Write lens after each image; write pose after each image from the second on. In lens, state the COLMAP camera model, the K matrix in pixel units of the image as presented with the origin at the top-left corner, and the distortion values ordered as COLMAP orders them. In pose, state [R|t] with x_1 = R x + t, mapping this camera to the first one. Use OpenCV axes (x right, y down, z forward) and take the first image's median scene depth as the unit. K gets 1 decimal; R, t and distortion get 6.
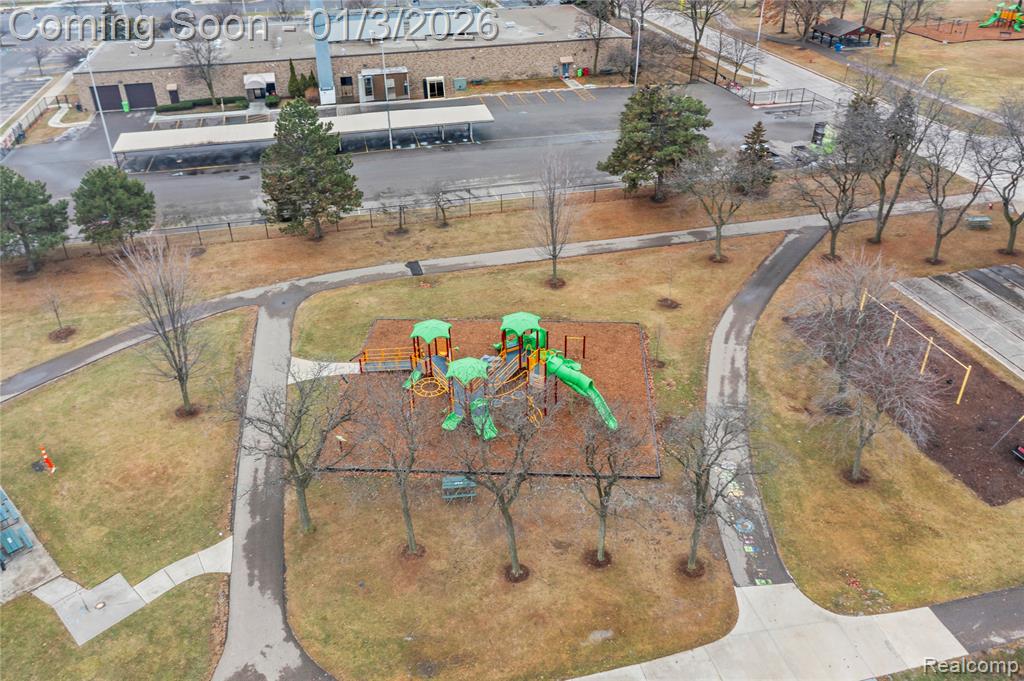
lens RADIAL K [[814.5, 0, 512.0], [0, 814.5, 340.5], [0, 0, 1]] dist [0.003441, 0.001835]
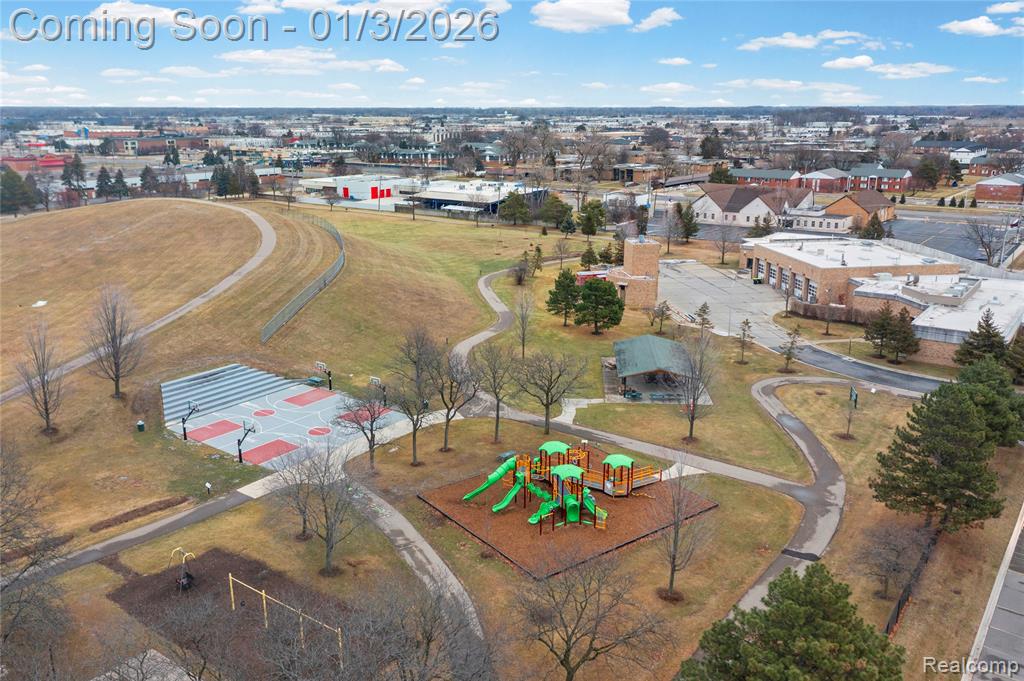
lens RADIAL K [[854.0, 0, 512.6], [0, 854.0, 324.2], [0, 0, 1]] dist [0.008840, 0.011946]
pose [[-0.759043, 0.178973, -0.625957, 0.766570], [-0.323453, 0.730746, 0.601156, -0.849316], [0.565006, 0.658771, -0.496779, 1.287865]]
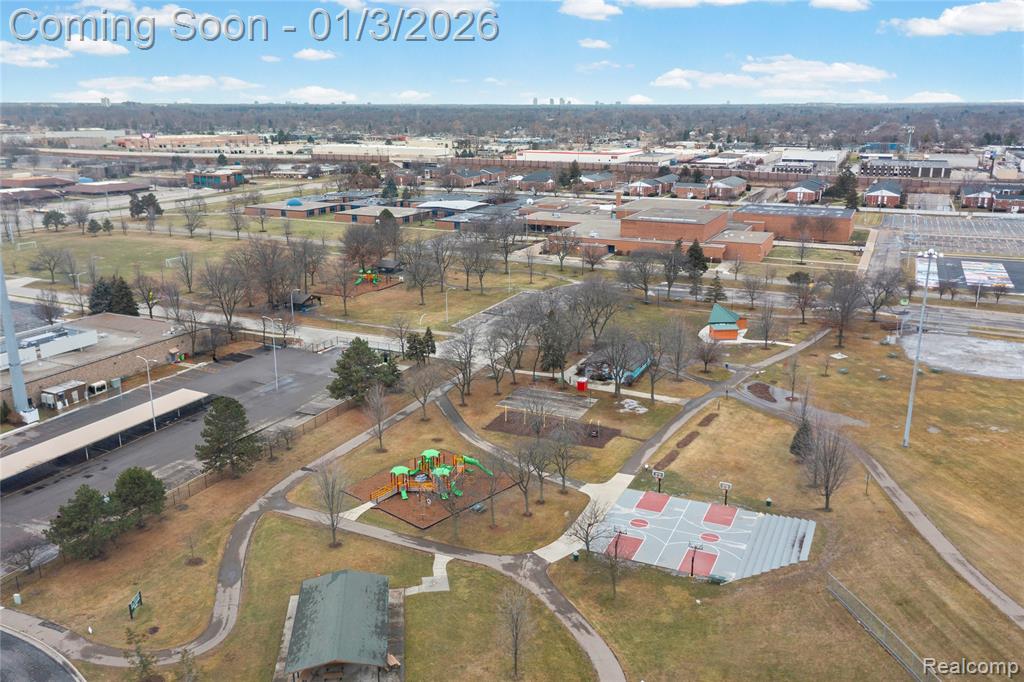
lens RADIAL K [[854.0, 0, 512.6], [0, 854.0, 324.7], [0, 0, 1]] dist [0.008840, 0.011946]
pose [[0.613219, -0.178157, 0.769560, -1.386071], [0.396103, 0.912247, -0.104443, -0.009420], [-0.683421, 0.368872, 0.629976, -0.652975]]
